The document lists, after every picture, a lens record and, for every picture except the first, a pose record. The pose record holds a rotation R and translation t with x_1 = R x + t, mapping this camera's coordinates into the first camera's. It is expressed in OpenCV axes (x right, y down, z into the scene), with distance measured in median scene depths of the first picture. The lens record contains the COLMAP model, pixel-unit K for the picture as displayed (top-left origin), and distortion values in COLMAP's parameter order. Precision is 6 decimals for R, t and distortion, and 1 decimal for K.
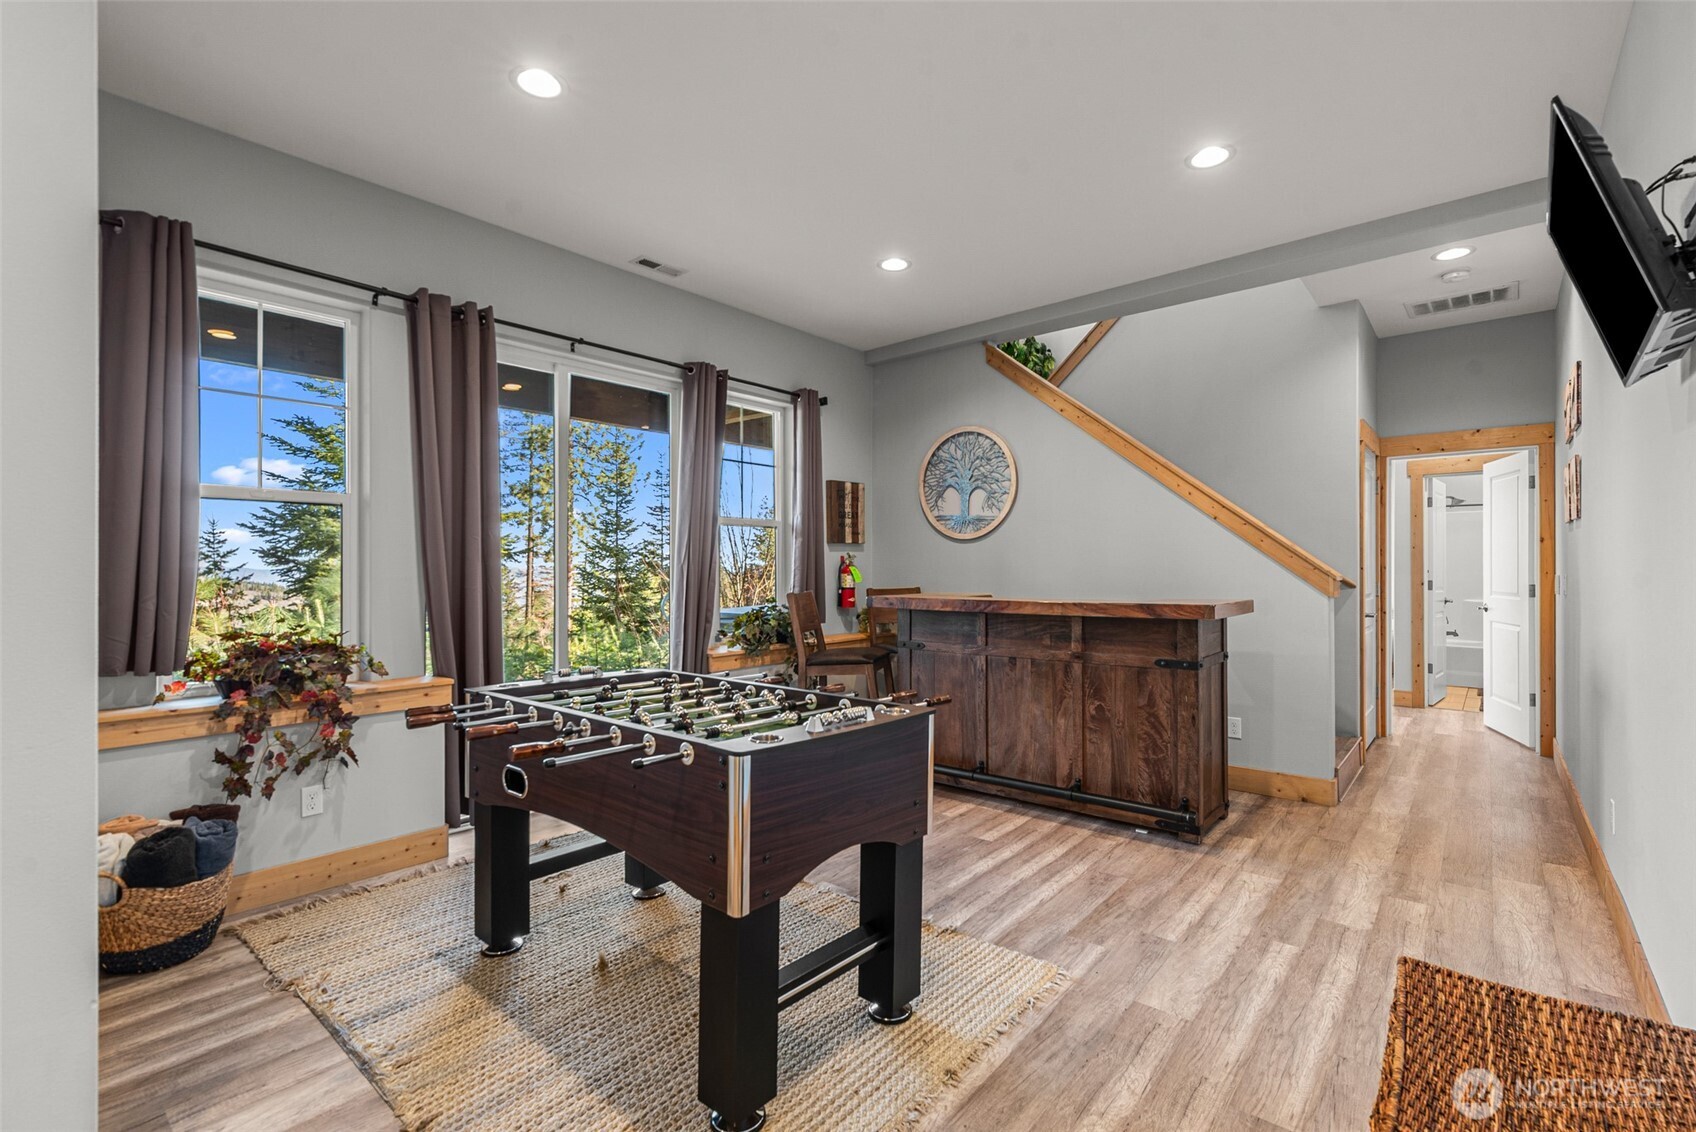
lens RADIAL K [[742.9, 0, 857.4], [0, 742.9, 566.8], [0, 0, 1]] dist [0.001322, -0.000415]
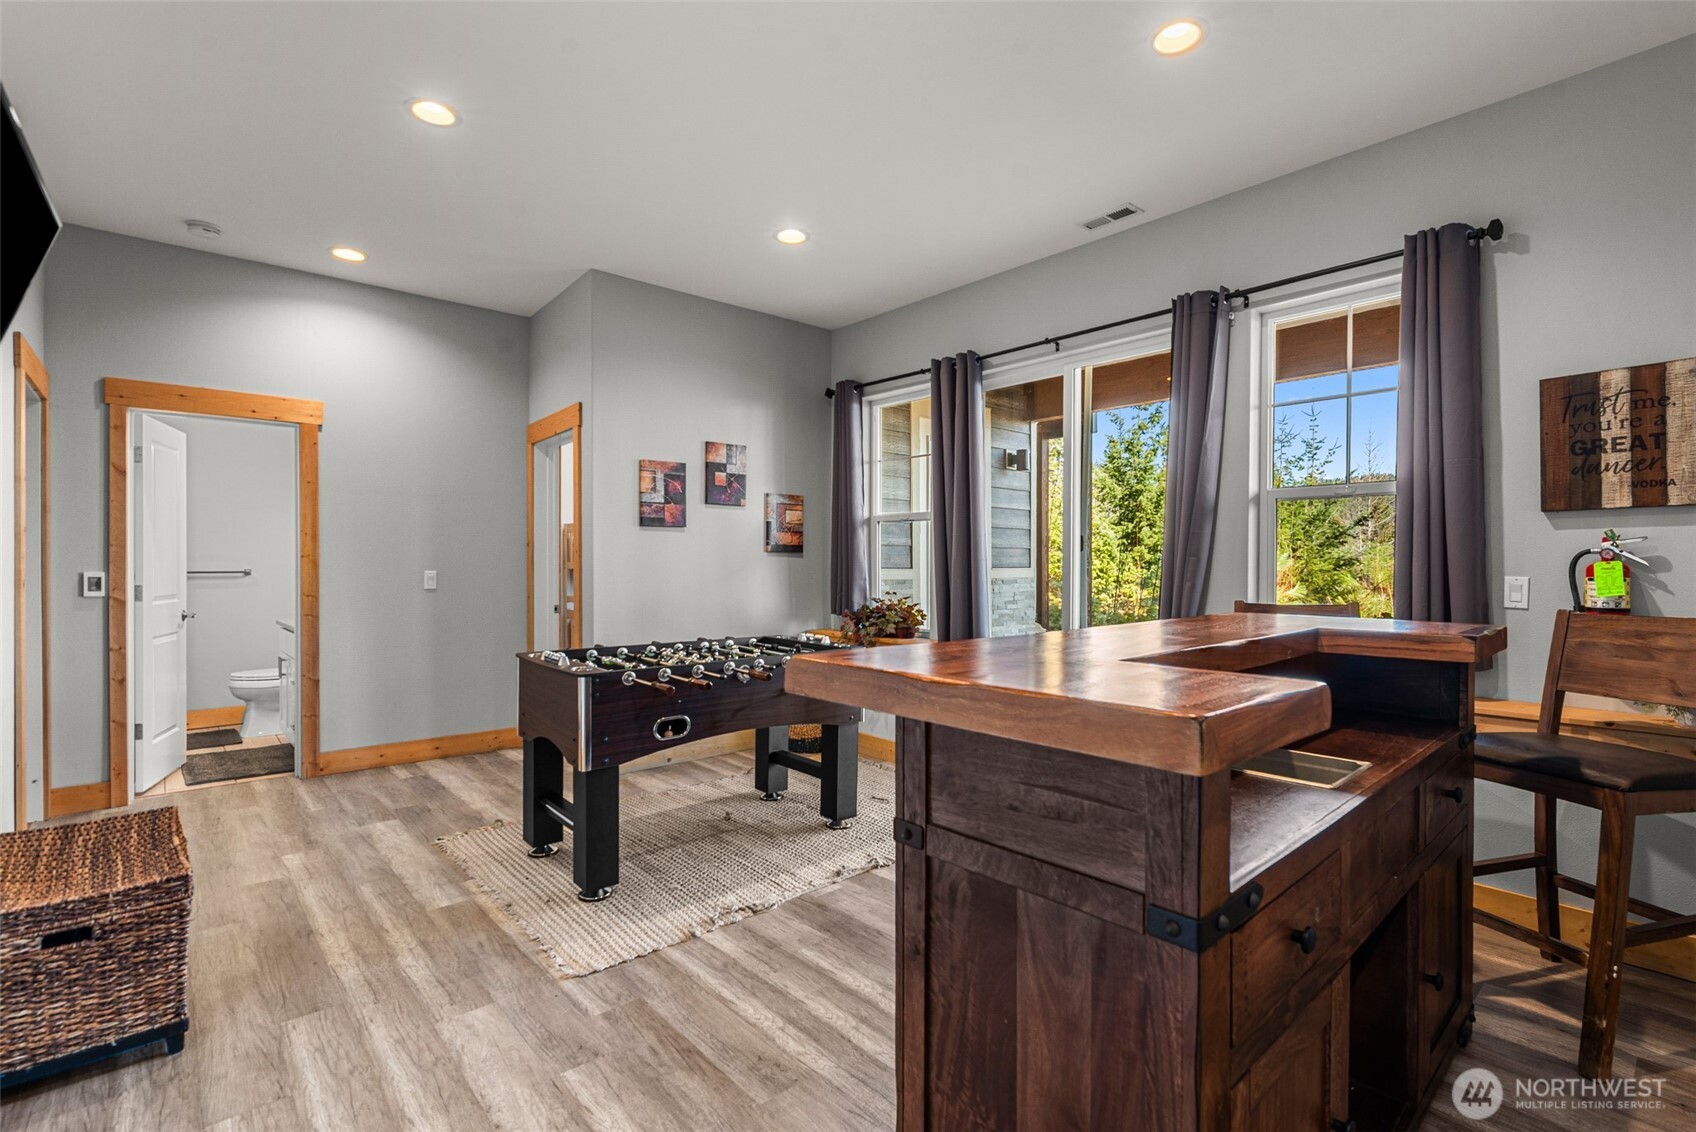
lens RADIAL K [[775.5, 0, 857.0], [0, 775.5, 562.4], [0, 0, 1]] dist [0.006943, -0.002187]
pose [[-0.133328, 0.005131, -0.991059, 1.120410], [0.000333, 0.999987, 0.005133, -0.003980], [0.991072, 0.000355, -0.133328, 1.361228]]
